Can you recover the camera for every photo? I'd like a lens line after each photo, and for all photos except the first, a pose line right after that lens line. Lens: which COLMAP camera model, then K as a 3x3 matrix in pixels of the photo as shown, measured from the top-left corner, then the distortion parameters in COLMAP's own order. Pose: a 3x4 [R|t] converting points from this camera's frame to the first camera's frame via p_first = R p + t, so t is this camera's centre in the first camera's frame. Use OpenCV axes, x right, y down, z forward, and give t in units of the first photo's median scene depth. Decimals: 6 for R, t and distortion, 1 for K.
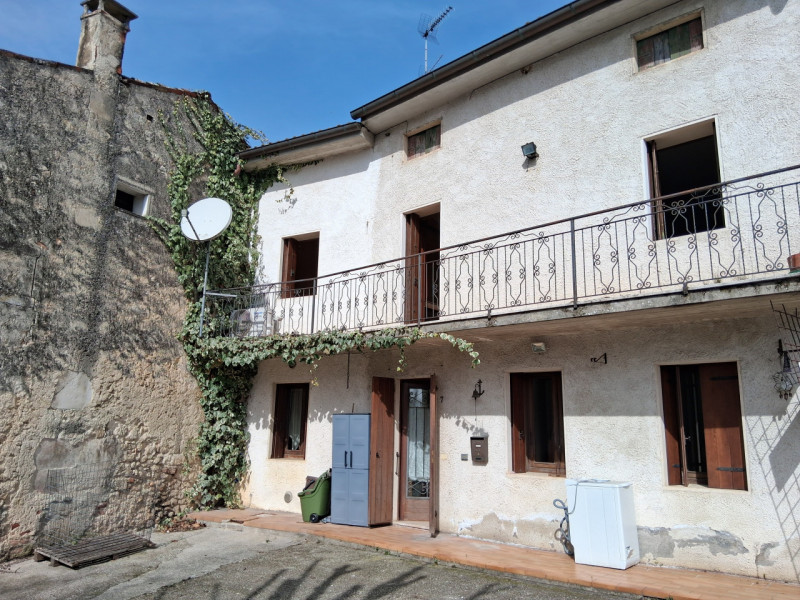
lens RADIAL K [[597.8, 0, 395.2], [0, 597.8, 296.5], [0, 0, 1]] dist [0.113619, -0.176706]
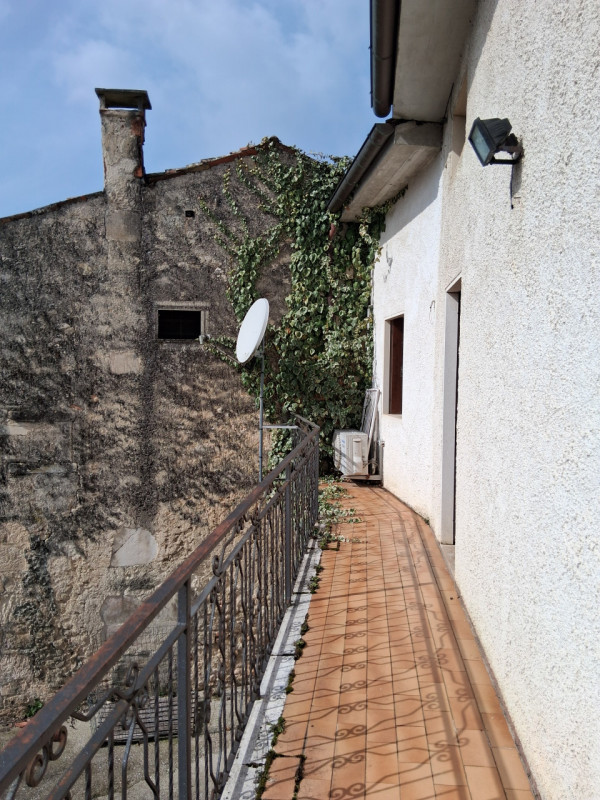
lens RADIAL K [[596.1, 0, 299.9], [0, 596.1, 394.6], [0, 0, 1]] dist [0.124709, -0.198302]
pose [[0.587264, 0.019759, -0.809154, 0.405026], [0.171515, 0.973961, 0.148264, -0.181191], [0.791014, -0.225852, 0.568583, 0.715703]]
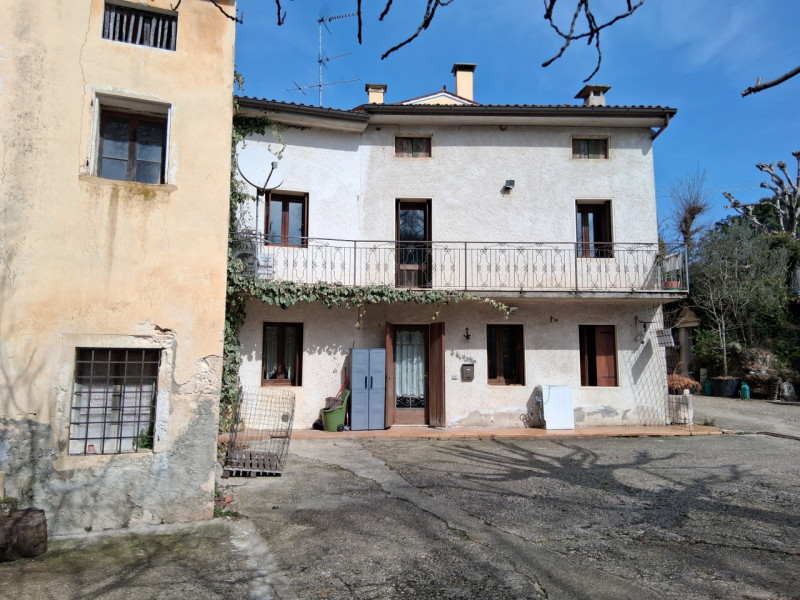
lens RADIAL K [[596.1, 0, 395.5], [0, 596.1, 296.5], [0, 0, 1]] dist [0.124709, -0.198302]
pose [[0.711162, 0.073841, 0.699140, -1.044433], [-0.139935, 0.989437, 0.037840, 0.028495], [-0.688961, -0.124744, 0.713983, 0.052148]]
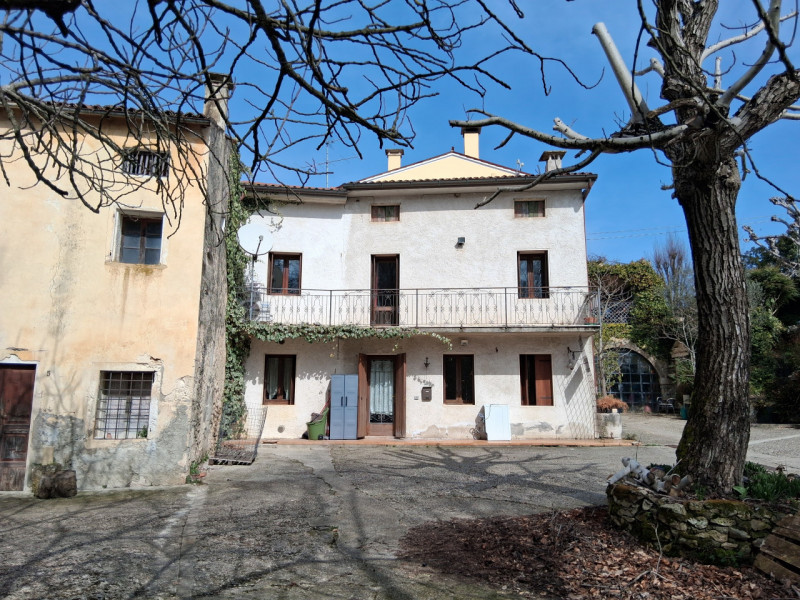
lens RADIAL K [[596.1, 0, 395.5], [0, 596.1, 296.5], [0, 0, 1]] dist [0.124709, -0.198302]
pose [[0.803187, 0.095526, 0.588018, -1.044965], [-0.118698, 0.992930, 0.000826, -0.039434], [-0.583782, -0.070460, 0.808847, -0.436116]]
